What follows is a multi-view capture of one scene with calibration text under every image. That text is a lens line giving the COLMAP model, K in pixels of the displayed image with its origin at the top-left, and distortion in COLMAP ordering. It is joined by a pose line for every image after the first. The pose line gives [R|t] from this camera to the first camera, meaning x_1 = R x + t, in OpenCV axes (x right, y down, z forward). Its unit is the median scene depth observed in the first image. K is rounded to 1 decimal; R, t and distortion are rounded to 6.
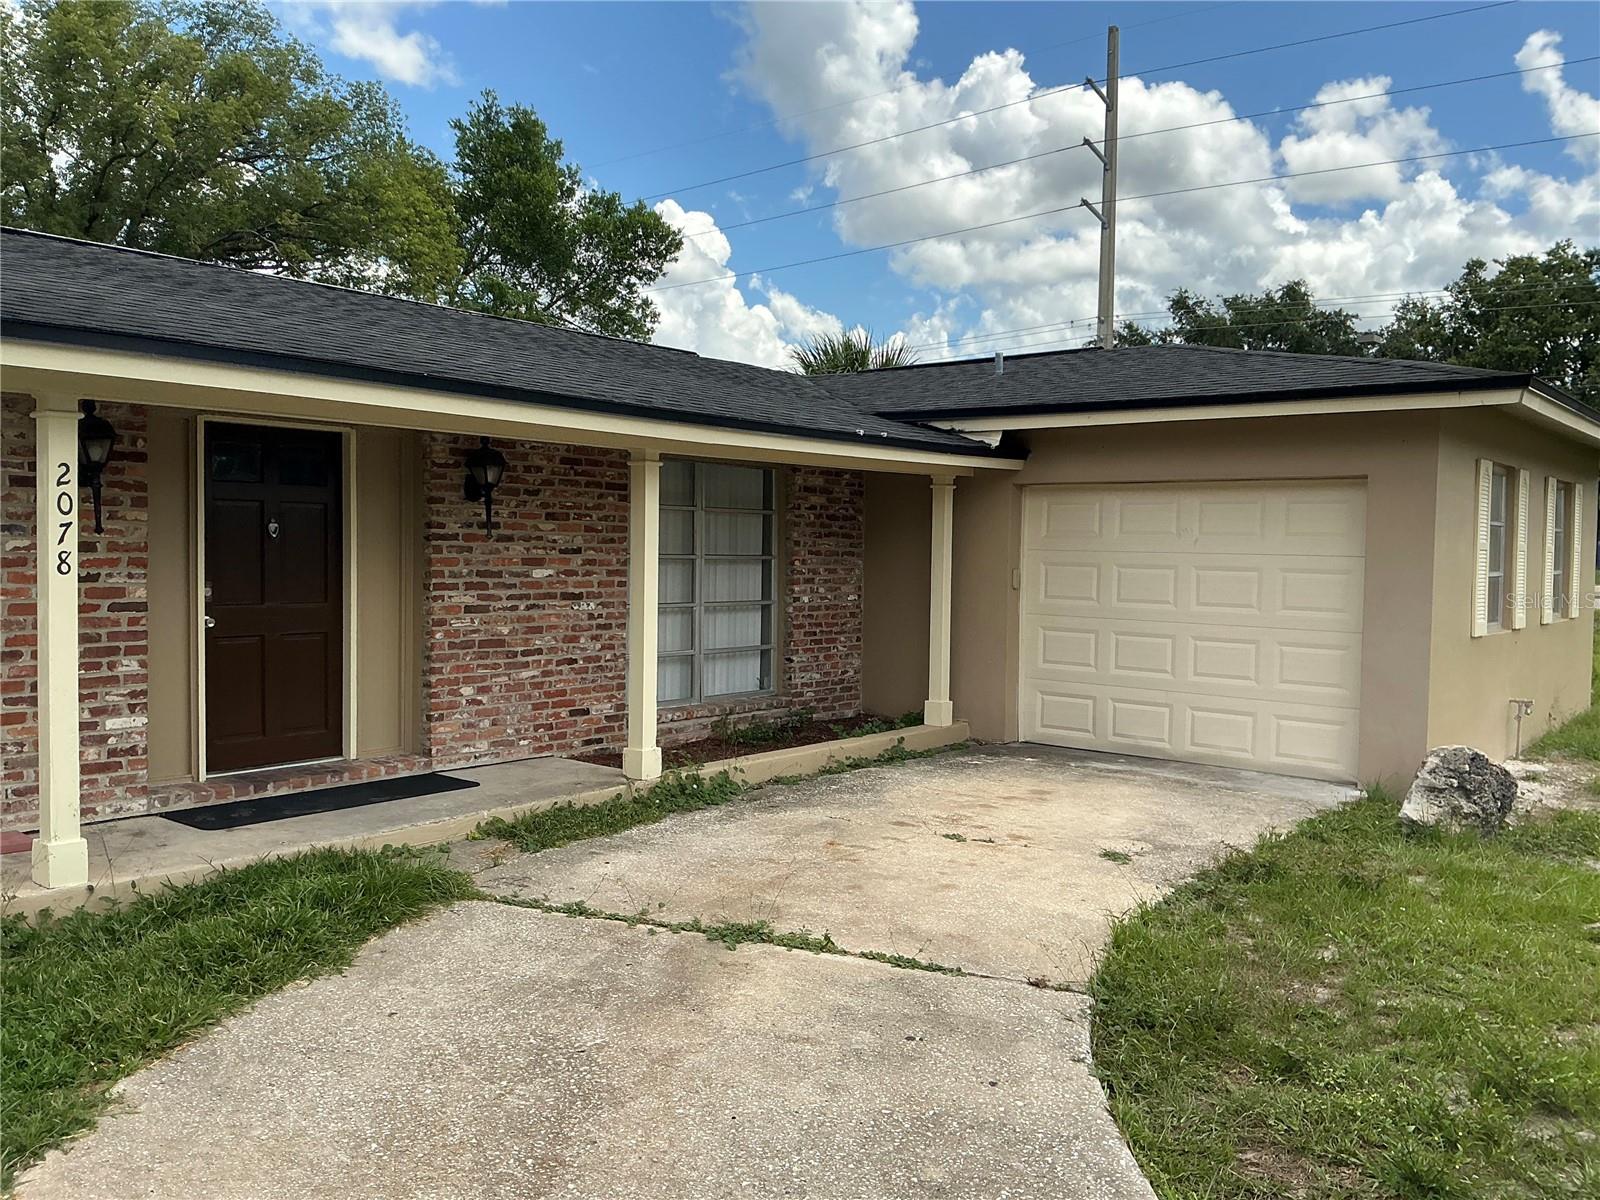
lens RADIAL K [[1323.3, 0, 800.0], [0, 1323.3, 600.0], [0, 0, 1]] dist [0.175669, -0.327100]
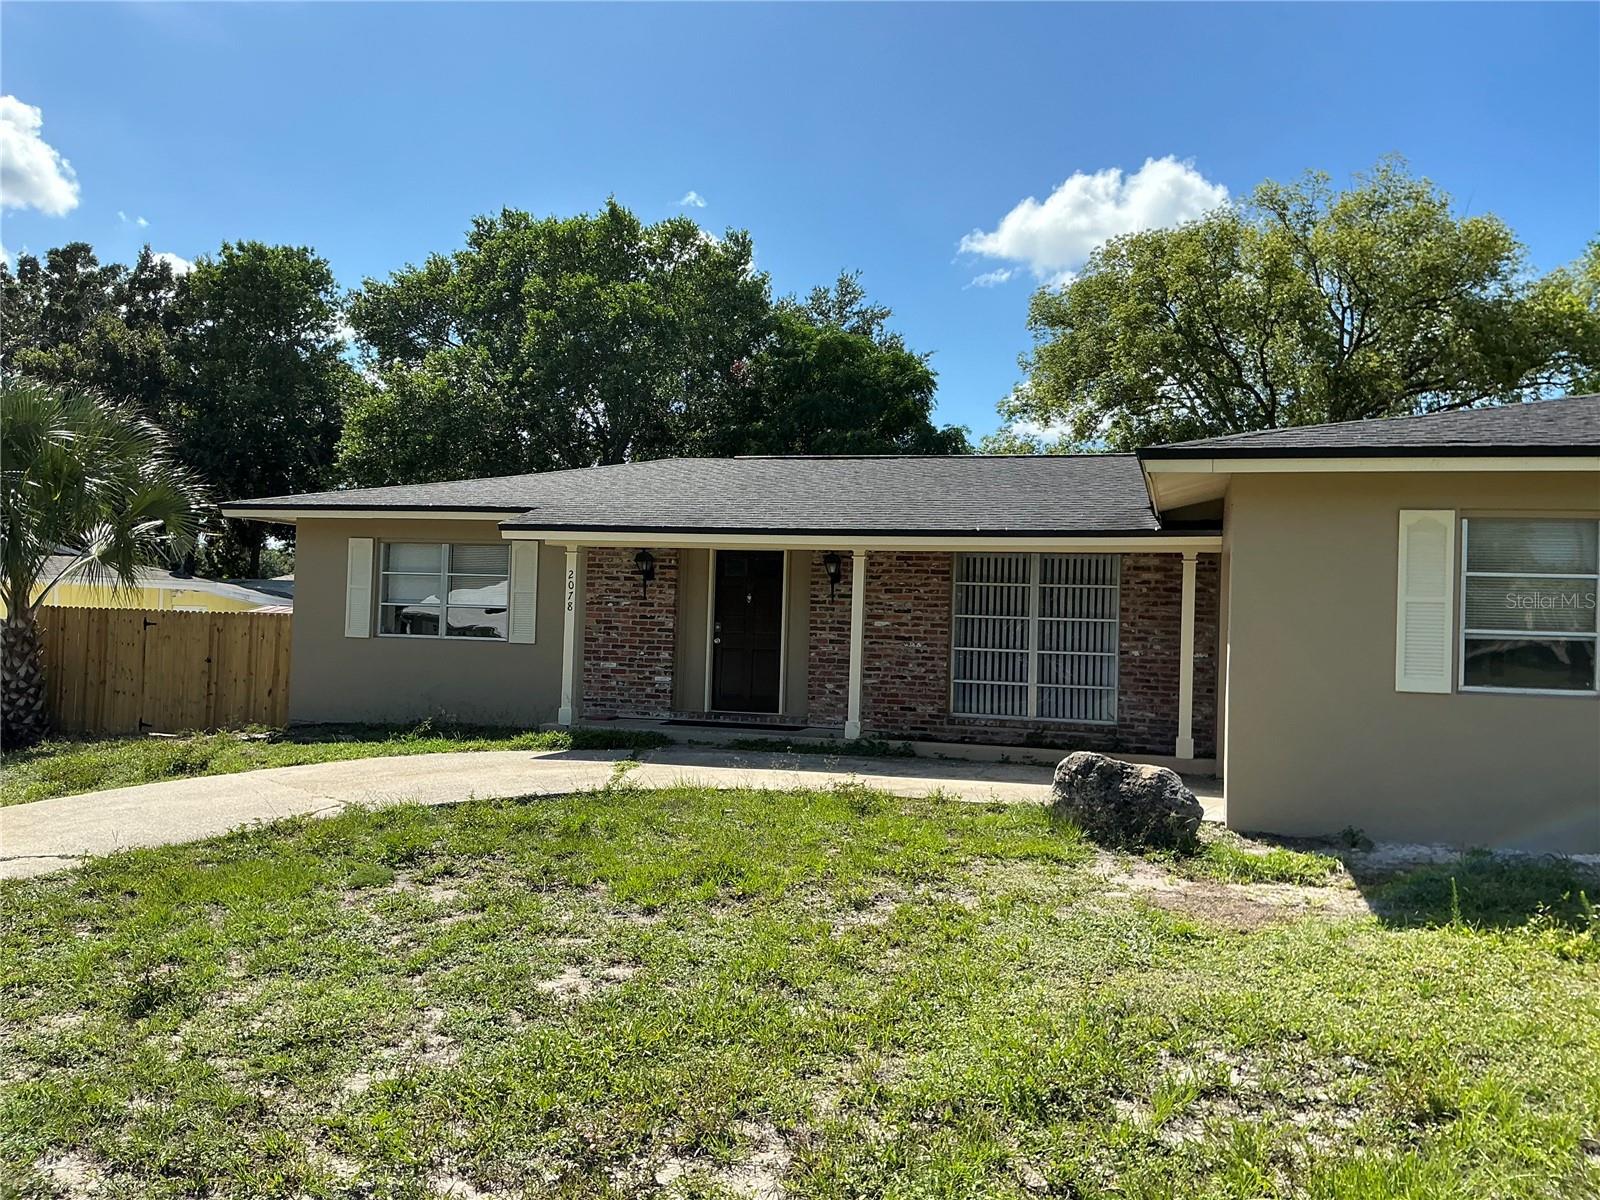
lens RADIAL K [[1323.3, 0, 800.0], [0, 1323.3, 600.0], [0, 0, 1]] dist [0.175669, -0.327100]
pose [[0.392113, -0.020173, -0.919696, 1.412015], [-0.062022, 0.996905, -0.048309, 0.040707], [0.917824, 0.075985, 0.389648, 0.244550]]
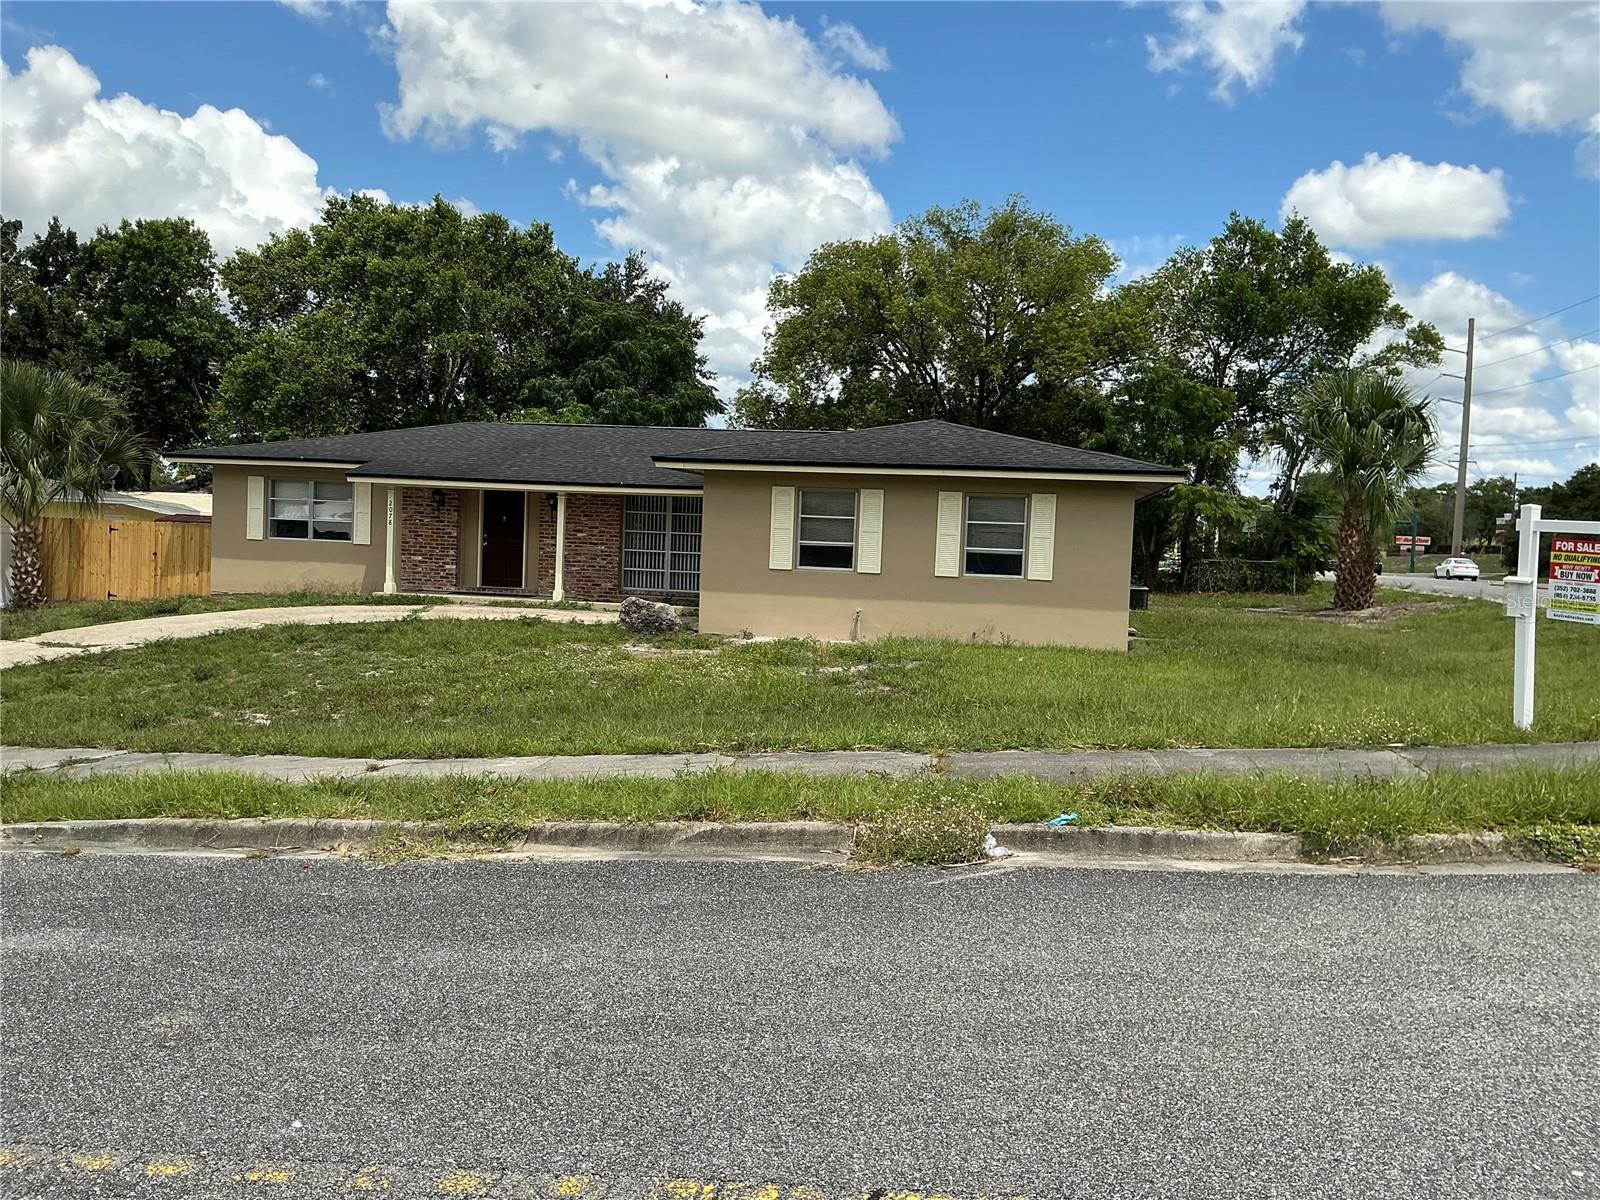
lens RADIAL K [[1323.3, 0, 800.0], [0, 1323.3, 600.0], [0, 0, 1]] dist [0.175669, -0.327100]
pose [[0.476395, 0.046369, -0.878008, 2.741845], [-0.066111, 0.997671, 0.016817, 0.044163], [0.876742, 0.050034, 0.478351, 0.031853]]
